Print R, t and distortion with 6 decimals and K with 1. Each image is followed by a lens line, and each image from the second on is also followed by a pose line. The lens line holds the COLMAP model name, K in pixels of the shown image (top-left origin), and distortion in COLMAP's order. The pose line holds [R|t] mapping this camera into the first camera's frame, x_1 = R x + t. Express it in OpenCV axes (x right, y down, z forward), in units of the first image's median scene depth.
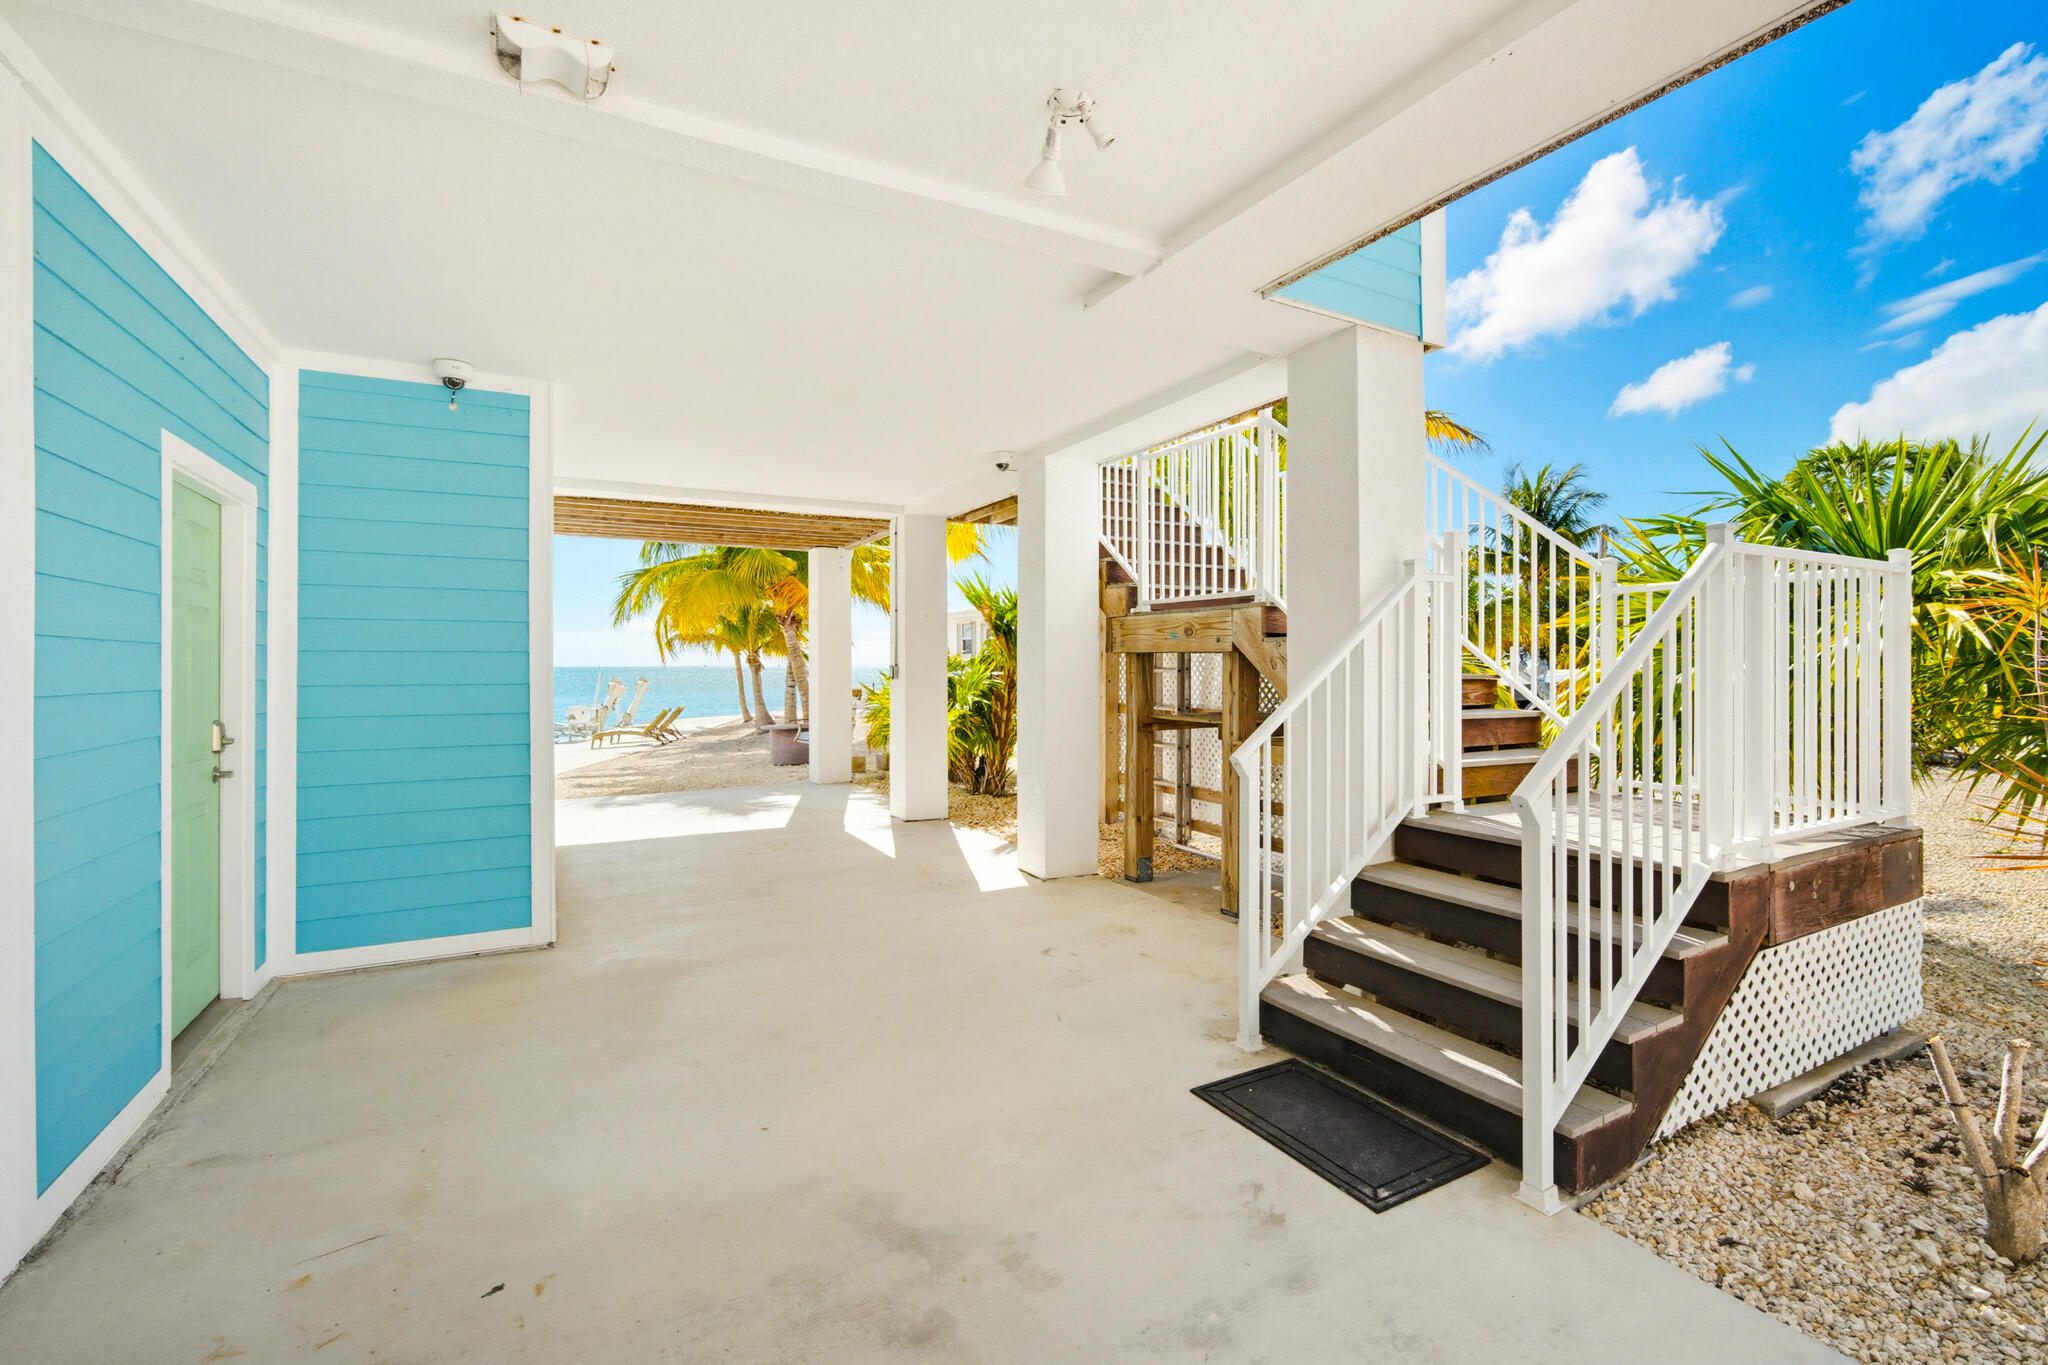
lens RADIAL K [[887.5, 0, 1024.0], [0, 887.5, 682.5], [0, 0, 1]] dist [-0.005765, 0.000289]
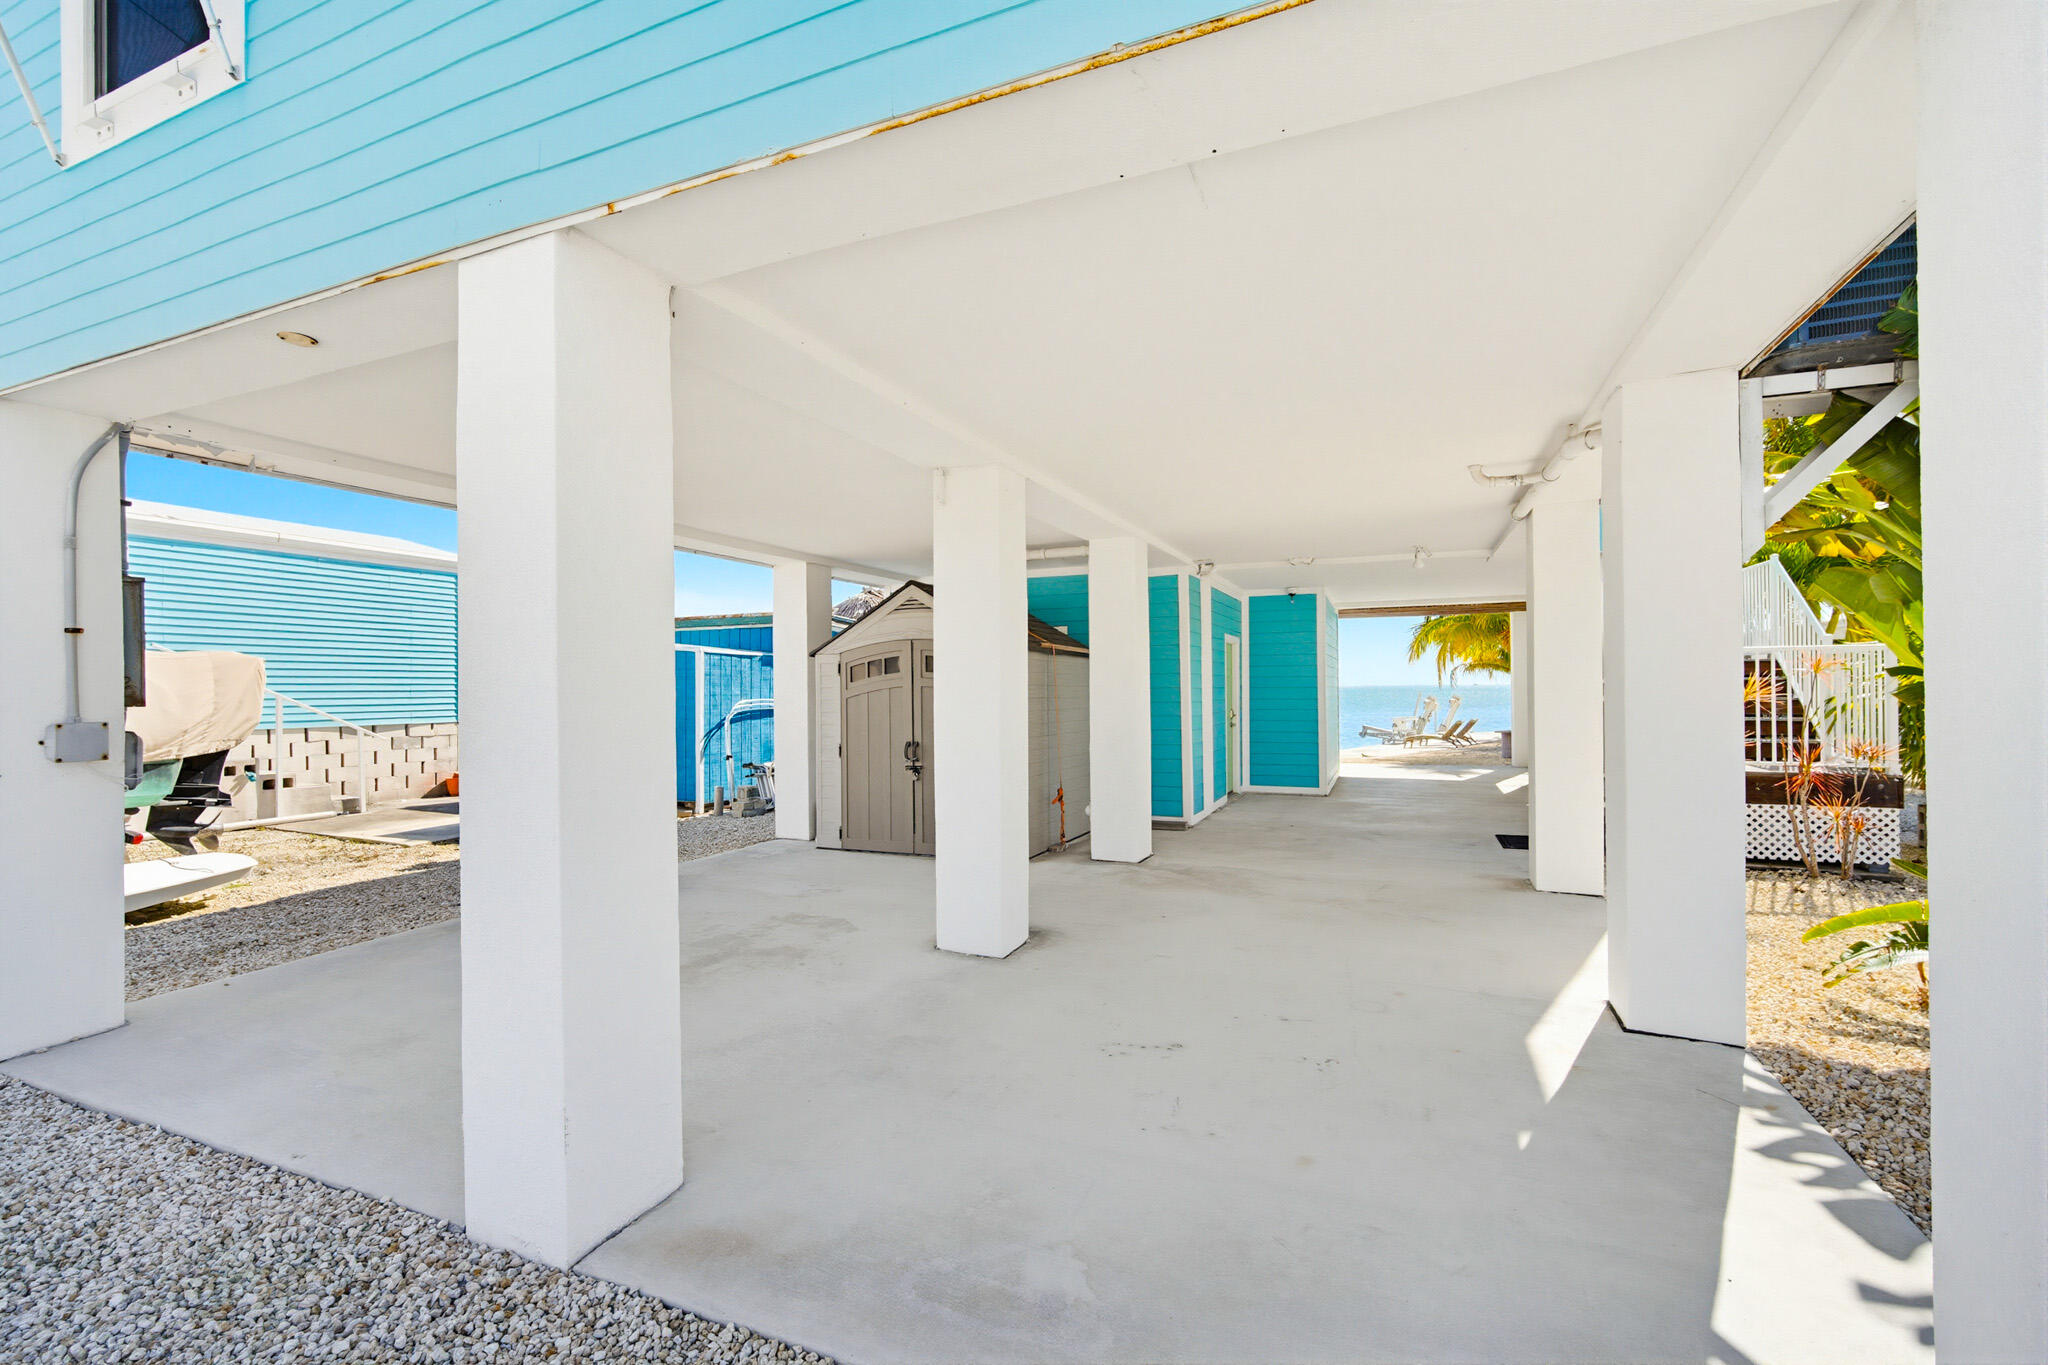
lens RADIAL K [[887.5, 0, 1024.0], [0, 887.5, 682.5], [0, 0, 1]] dist [-0.005765, 0.000289]
pose [[0.620209, -0.021252, -0.784149, 1.027660], [0.004414, 0.999712, -0.023603, 0.013977], [0.784424, 0.011178, 0.620124, -1.410446]]
